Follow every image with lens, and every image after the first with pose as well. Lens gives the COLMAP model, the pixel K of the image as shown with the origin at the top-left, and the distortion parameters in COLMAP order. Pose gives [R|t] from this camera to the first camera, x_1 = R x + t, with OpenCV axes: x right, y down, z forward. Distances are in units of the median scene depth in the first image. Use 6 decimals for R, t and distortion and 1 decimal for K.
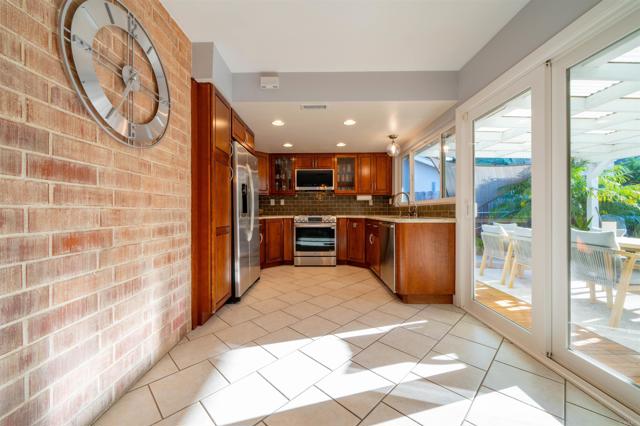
lens RADIAL K [[242.2, 0, 315.9], [0, 242.2, 210.6], [0, 0, 1]] dist [-0.000781, -0.000247]
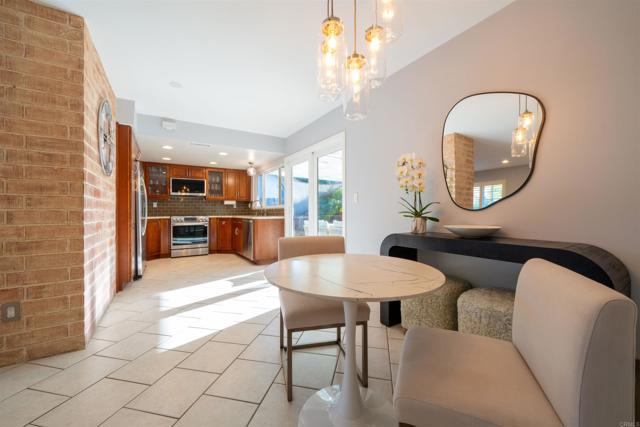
lens RADIAL K [[242.2, 0, 315.9], [0, 242.2, 211.1], [0, 0, 1]] dist [-0.000781, -0.000247]
pose [[0.841953, 0.001268, 0.539549, -0.132384], [0.001276, 0.999990, -0.004340, 0.000804], [-0.539549, 0.004342, 0.841943, -0.410566]]
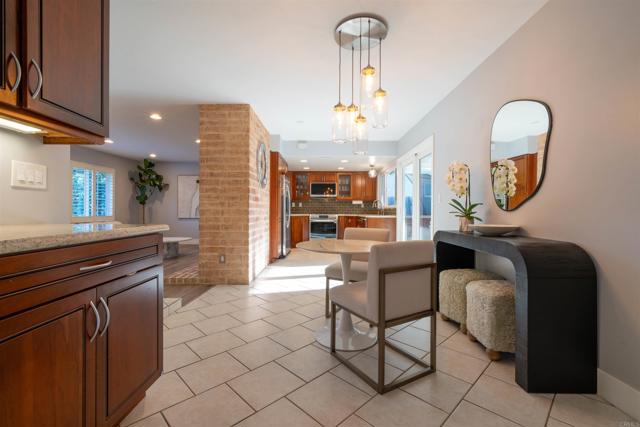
lens RADIAL K [[278.0, 0, 323.4], [0, 278.0, 210.9], [0, 0, 1]] dist [0.000166, -0.000012]
pose [[0.999914, 0.008764, 0.009799, -0.020949], [-0.008760, 0.999962, -0.000466, 0.000525], [-0.009803, 0.000380, 0.999952, -0.715831]]
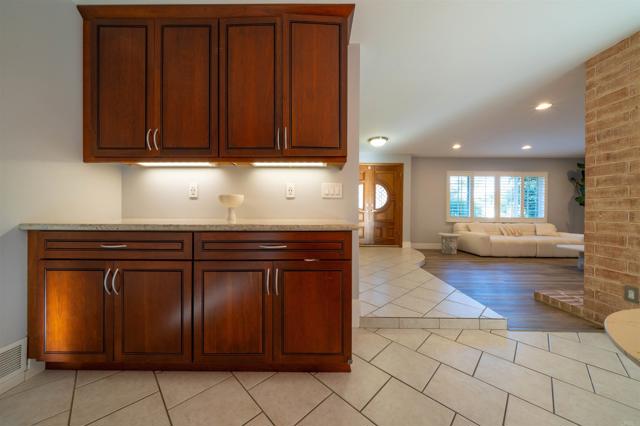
lens RADIAL K [[221.4, 0, 320.3], [0, 221.4, 210.8], [0, 0, 1]] dist [-0.002855, -0.000103]
pose [[0.006322, 0.007668, -0.999951, 0.074071], [-0.009176, 0.999929, 0.007610, -0.000463], [0.999938, 0.009128, 0.006392, -0.431411]]
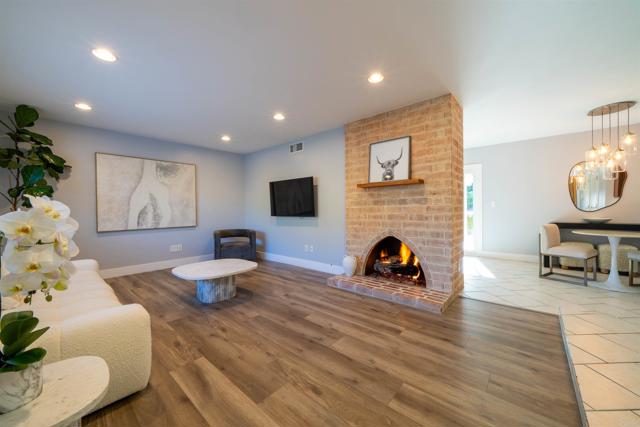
lens RADIAL K [[242.2, 0, 315.9], [0, 242.2, 211.1], [0, 0, 1]] dist [-0.000781, -0.000247]
pose [[0.653460, -0.005232, 0.756943, -1.123328], [0.007060, 0.999975, 0.000817, -0.013071], [-0.756928, 0.004811, 0.653480, -0.001686]]
